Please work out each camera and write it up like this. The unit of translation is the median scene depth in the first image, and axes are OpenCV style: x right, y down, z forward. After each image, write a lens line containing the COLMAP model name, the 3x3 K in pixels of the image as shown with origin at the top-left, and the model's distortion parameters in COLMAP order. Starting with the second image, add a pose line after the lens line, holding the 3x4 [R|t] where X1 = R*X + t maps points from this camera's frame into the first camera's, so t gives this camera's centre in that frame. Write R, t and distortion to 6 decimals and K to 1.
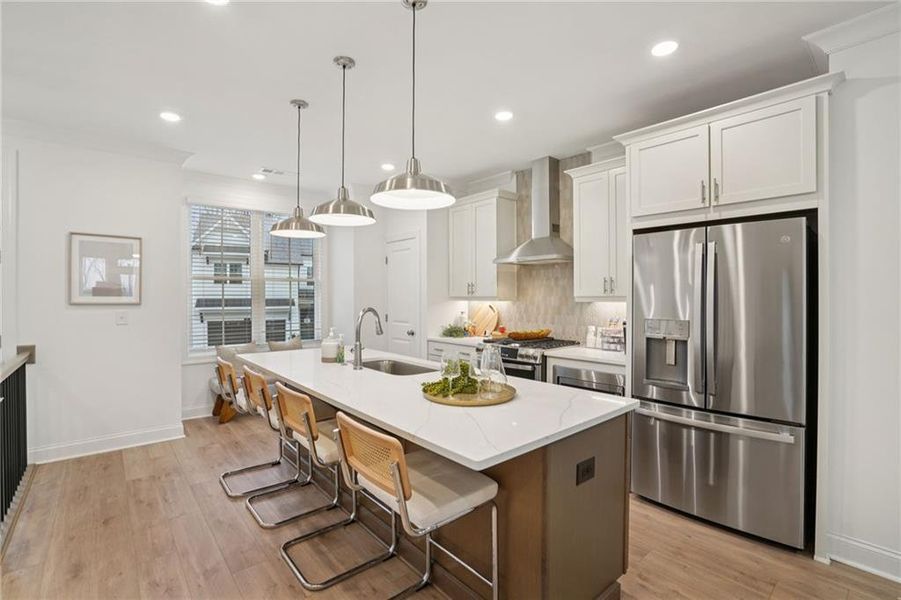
lens RADIAL K [[406.1, 0, 450.5], [0, 406.1, 300.0], [0, 0, 1]] dist [-0.010664, 0.000155]
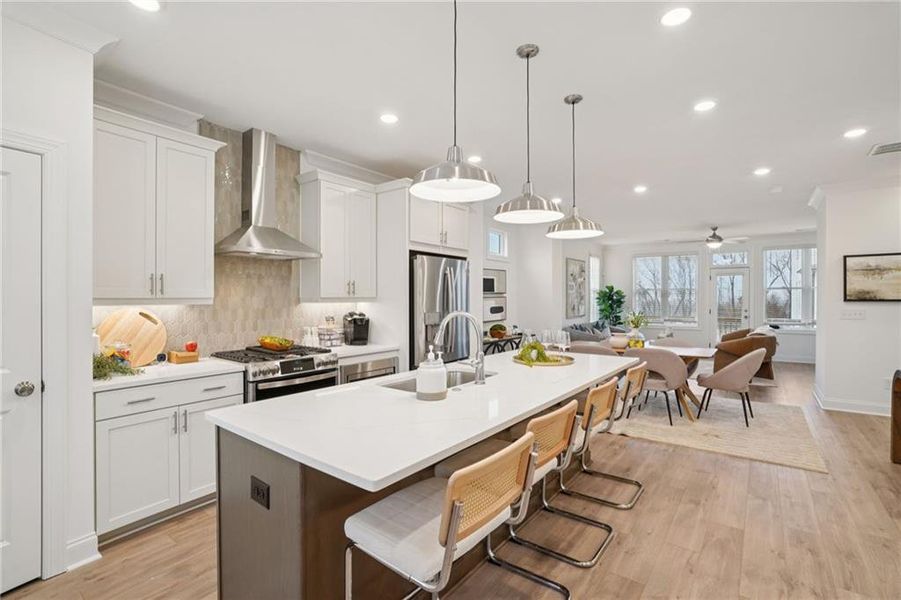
lens RADIAL K [[424.8, 0, 450.5], [0, 424.8, 300.0], [0, 0, 1]] dist [-0.001285, 0.000736]
pose [[-0.189912, -0.006903, 0.981777, -0.782990], [0.005523, 0.999952, 0.008099, -0.009185], [-0.981786, 0.006960, -0.189865, 0.885234]]
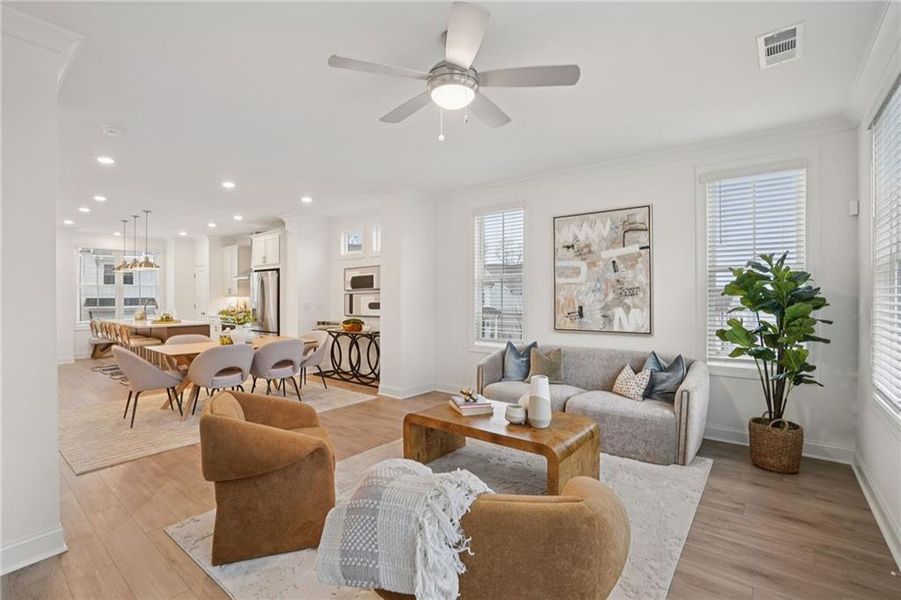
lens RADIAL K [[424.8, 0, 450.5], [0, 424.8, 300.0], [0, 0, 1]] dist [-0.001285, 0.000736]
pose [[0.989247, -0.008023, 0.146035, 1.085501], [0.007256, 0.999957, 0.005786, 0.018742], [-0.146075, -0.004665, 0.989263, -1.677277]]
